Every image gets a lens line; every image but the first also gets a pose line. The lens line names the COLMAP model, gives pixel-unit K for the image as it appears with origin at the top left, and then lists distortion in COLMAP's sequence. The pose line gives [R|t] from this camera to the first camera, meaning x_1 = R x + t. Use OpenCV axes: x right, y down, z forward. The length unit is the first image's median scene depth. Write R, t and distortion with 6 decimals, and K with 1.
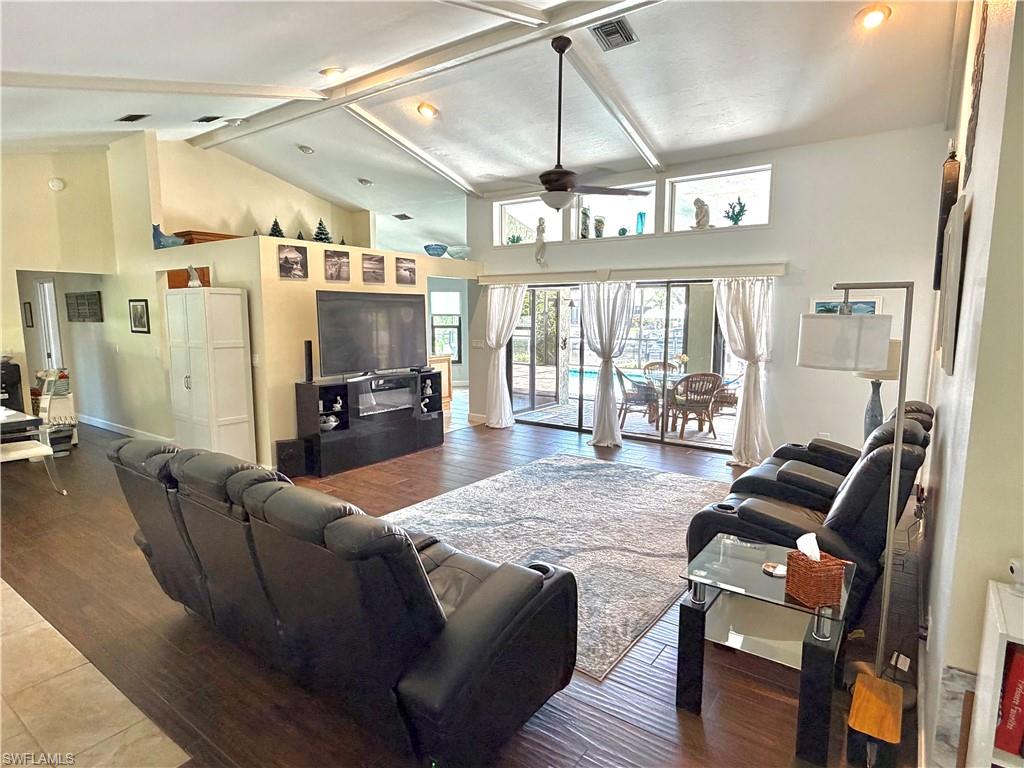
lens RADIAL K [[566.2, 0, 510.7], [0, 566.2, 386.1], [0, 0, 1]] dist [-0.001269, -0.000459]
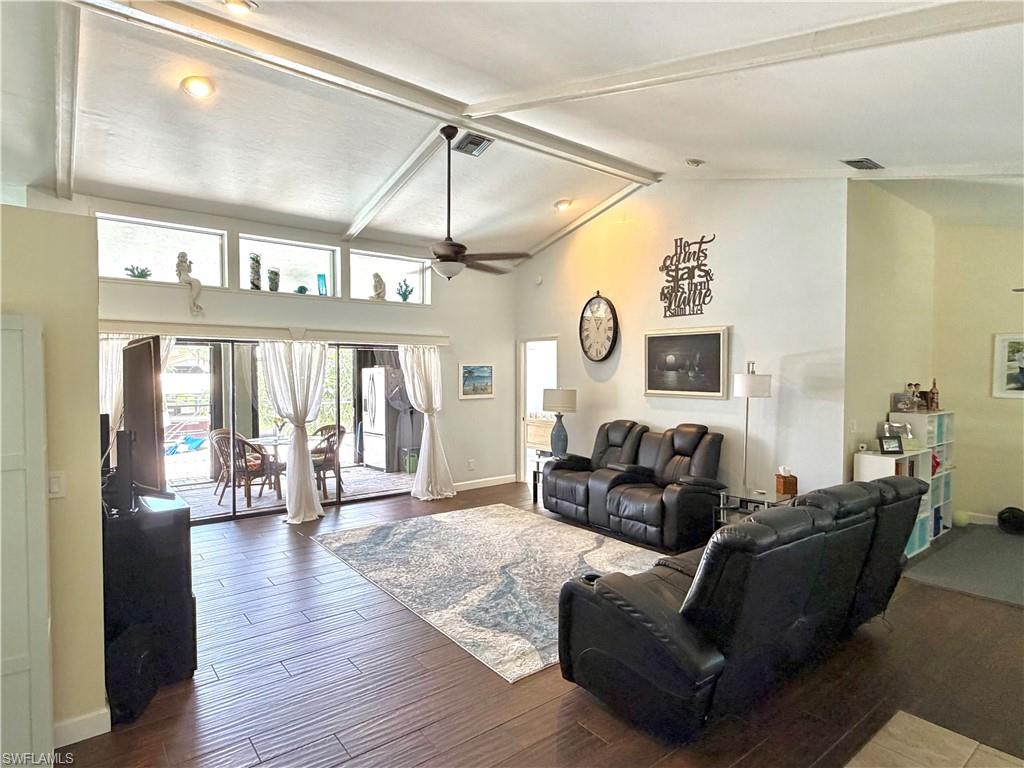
lens RADIAL K [[566.2, 0, 511.0], [0, 566.2, 385.4], [0, 0, 1]] dist [-0.001269, -0.000459]
pose [[0.268964, -0.022563, 0.962886, -0.701330], [0.125222, 0.992059, -0.011732, -0.065677], [-0.954975, 0.123730, 0.269653, 0.481402]]
